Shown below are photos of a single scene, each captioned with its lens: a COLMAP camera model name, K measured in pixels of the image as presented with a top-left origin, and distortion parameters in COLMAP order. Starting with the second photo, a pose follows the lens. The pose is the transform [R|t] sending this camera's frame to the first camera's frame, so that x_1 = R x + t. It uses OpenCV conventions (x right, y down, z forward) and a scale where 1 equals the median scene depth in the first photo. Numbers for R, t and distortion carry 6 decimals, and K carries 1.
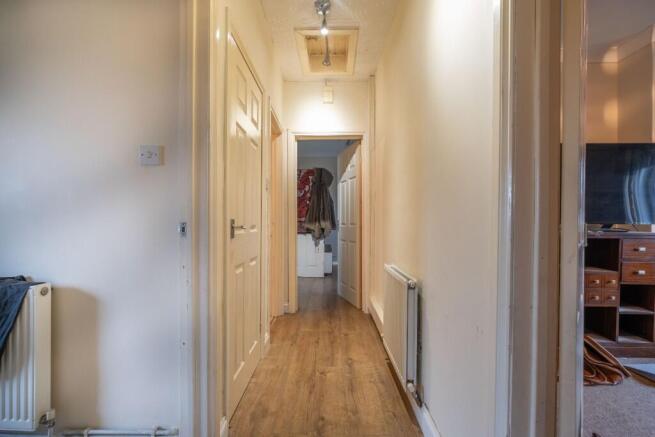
lens RADIAL K [[281.9, 0, 327.0], [0, 281.9, 218.9], [0, 0, 1]] dist [-0.001795, 0.000187]
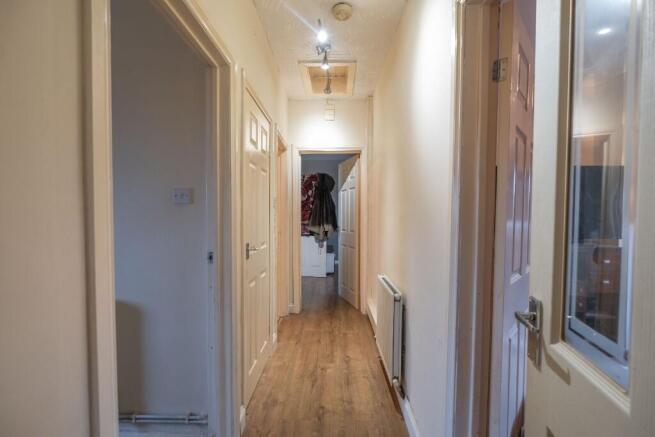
lens RADIAL K [[281.9, 0, 327.7], [0, 281.9, 217.4], [0, 0, 1]] dist [-0.001795, 0.000187]
pose [[0.999954, 0.001301, -0.009467, 0.012205], [-0.001102, 0.999778, 0.021033, -0.097160], [0.009493, -0.021022, 0.999734, -0.140046]]
